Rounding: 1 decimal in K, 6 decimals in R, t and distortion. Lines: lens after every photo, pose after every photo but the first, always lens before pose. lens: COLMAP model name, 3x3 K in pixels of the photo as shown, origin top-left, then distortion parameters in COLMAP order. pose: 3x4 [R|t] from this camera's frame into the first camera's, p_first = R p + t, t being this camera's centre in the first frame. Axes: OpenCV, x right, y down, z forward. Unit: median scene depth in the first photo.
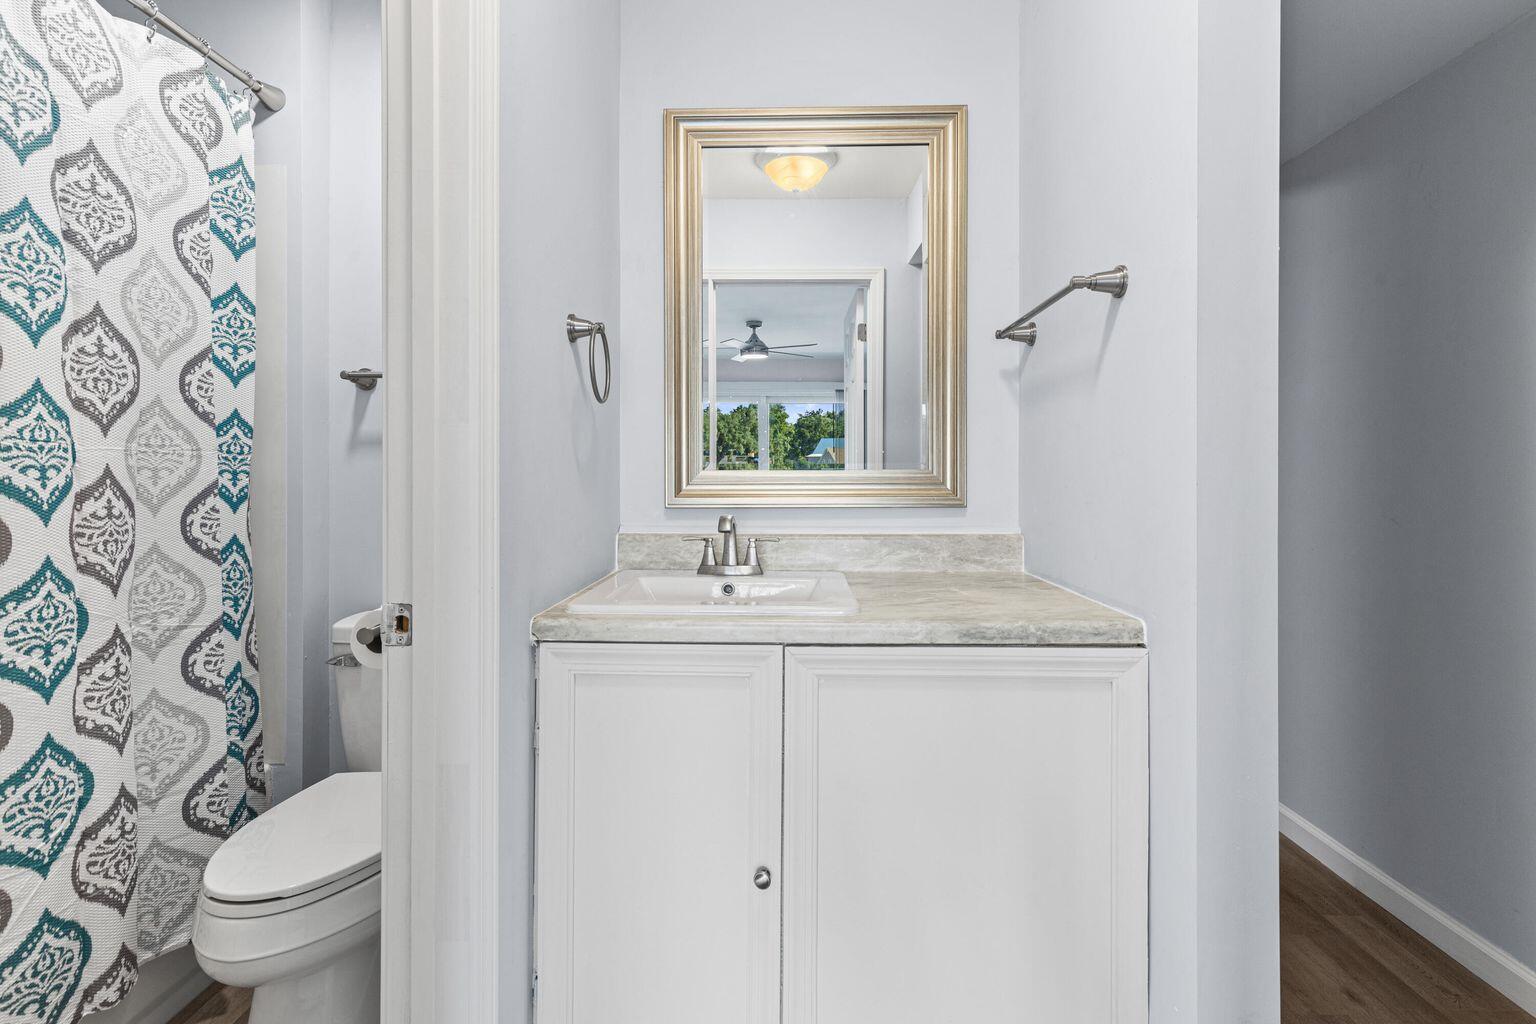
lens RADIAL K [[691.1, 0, 771.4], [0, 691.1, 519.3], [0, 0, 1]] dist [0.002330, 0.000102]
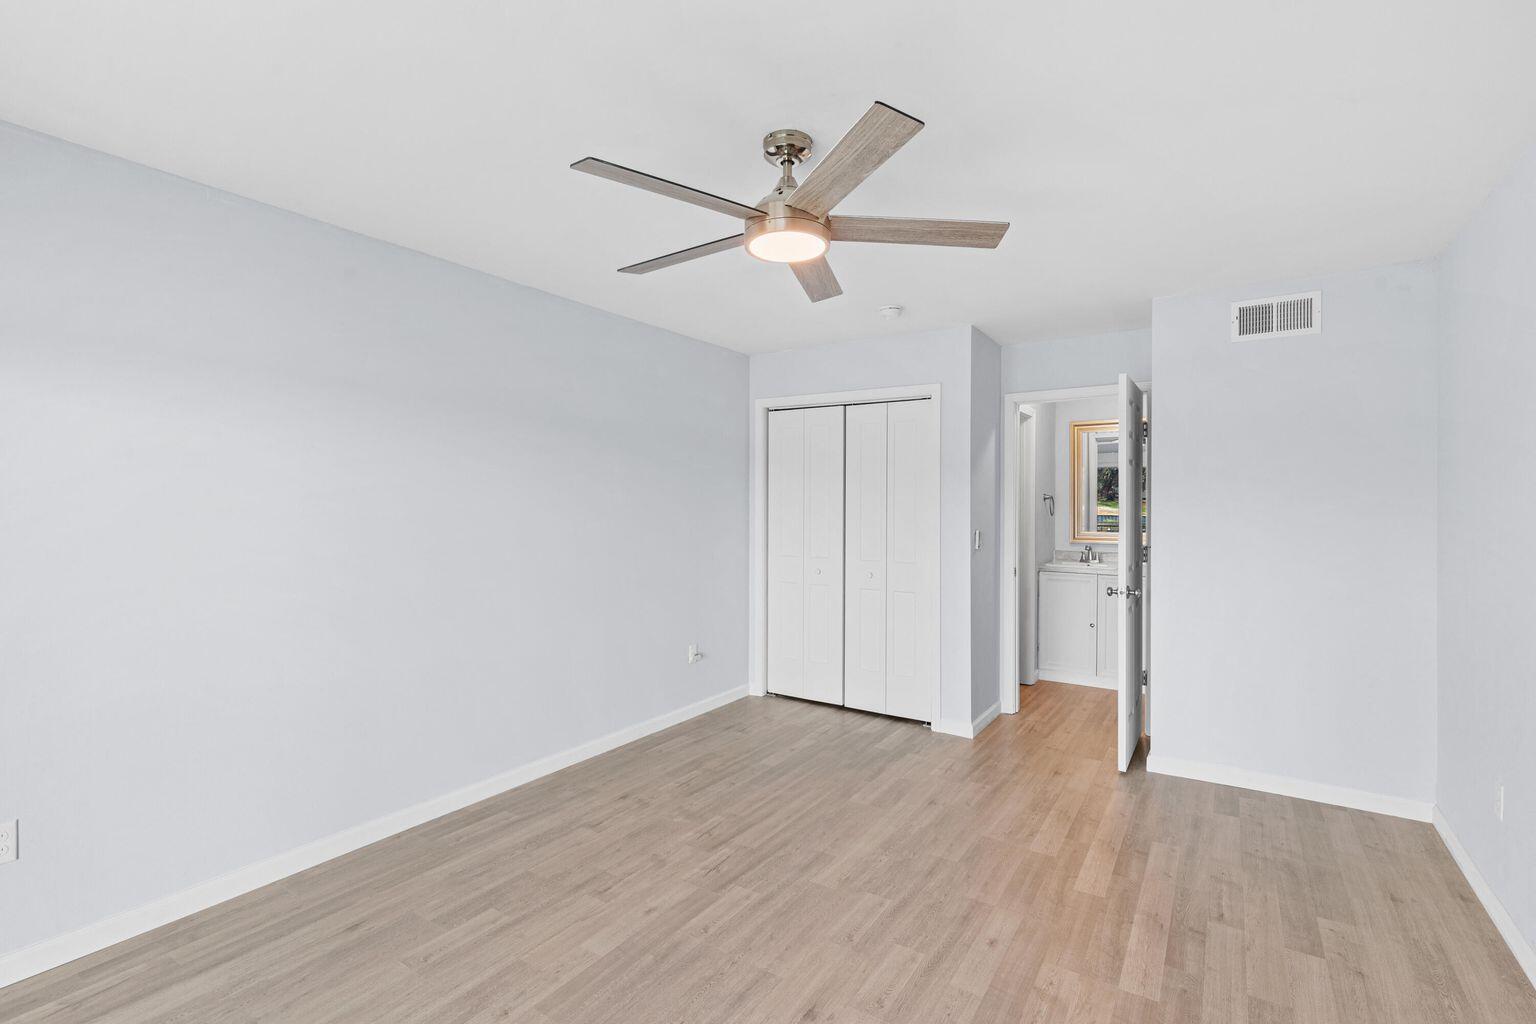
lens RADIAL K [[691.1, 0, 765.2], [0, 691.1, 520.8], [0, 0, 1]] dist [0.002330, 0.000102]
pose [[0.832580, -0.000460, -0.553905, 0.506846], [-0.007670, 0.999894, -0.012360, -0.073772], [0.553852, 0.014539, 0.832488, -2.813342]]
